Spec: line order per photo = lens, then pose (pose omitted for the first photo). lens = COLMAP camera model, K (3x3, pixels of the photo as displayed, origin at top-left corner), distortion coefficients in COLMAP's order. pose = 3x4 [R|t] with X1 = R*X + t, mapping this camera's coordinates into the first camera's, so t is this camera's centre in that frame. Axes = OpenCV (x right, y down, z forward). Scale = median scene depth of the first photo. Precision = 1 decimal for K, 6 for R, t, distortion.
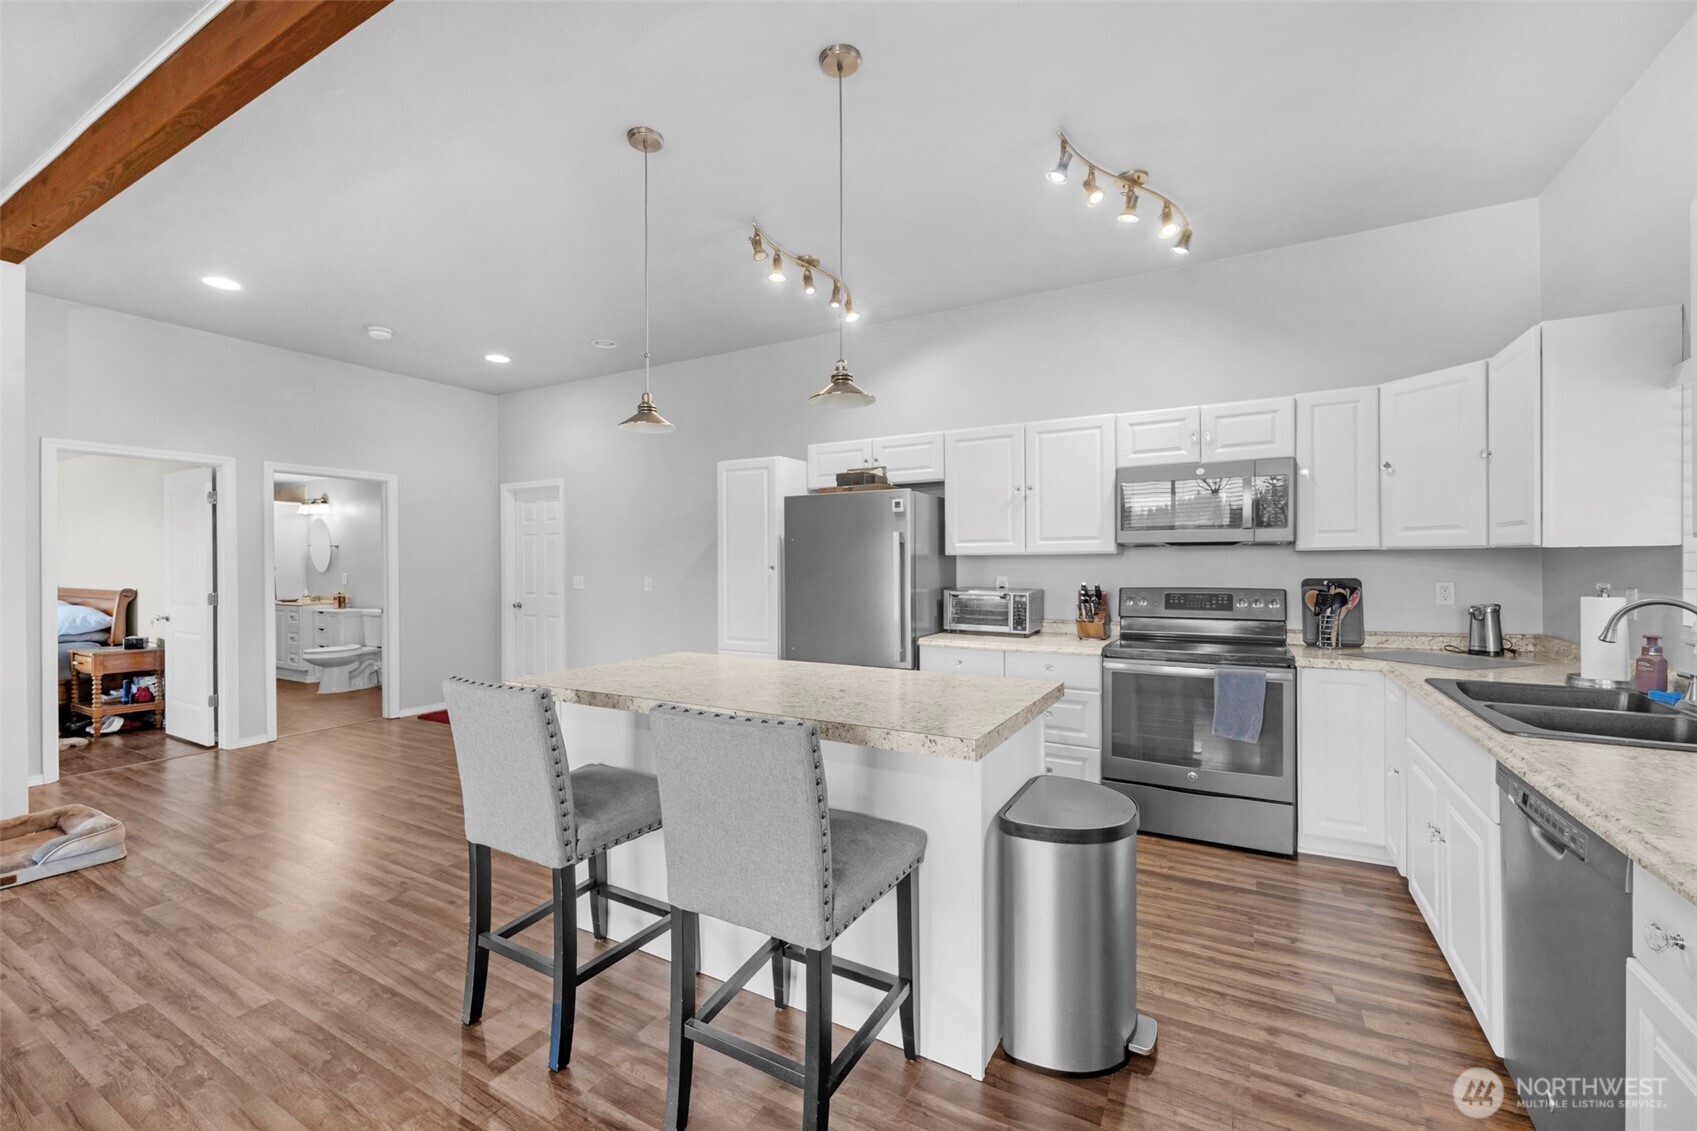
lens RADIAL K [[657.0, 0, 760.5], [0, 657.0, 572.9], [0, 0, 1]] dist [-0.000278, 0.000029]
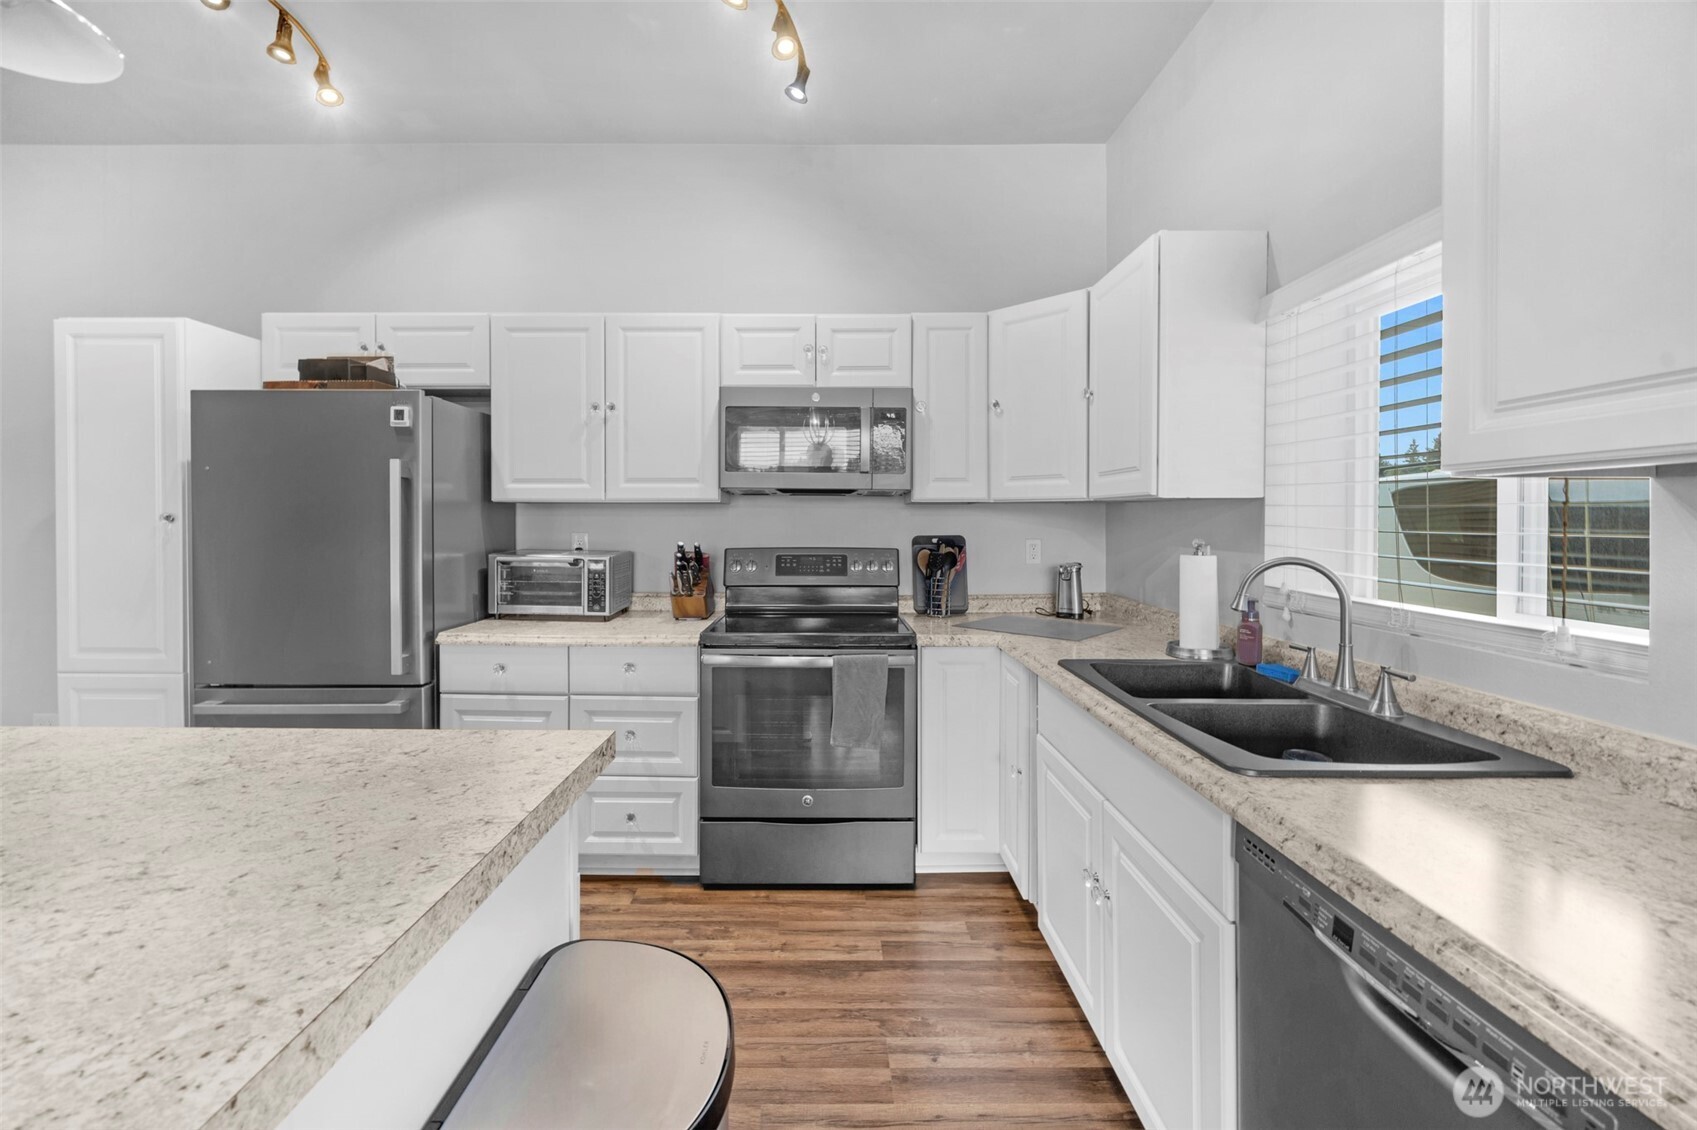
lens RADIAL K [[657.0, 0, 822.1], [0, 657.0, 535.0], [0, 0, 1]] dist [-0.000278, 0.000029]
pose [[0.809100, 0.000941, 0.587670, 0.234797], [-0.003168, 0.999991, 0.002760, 0.005711], [-0.587662, -0.004095, 0.809096, 0.392033]]
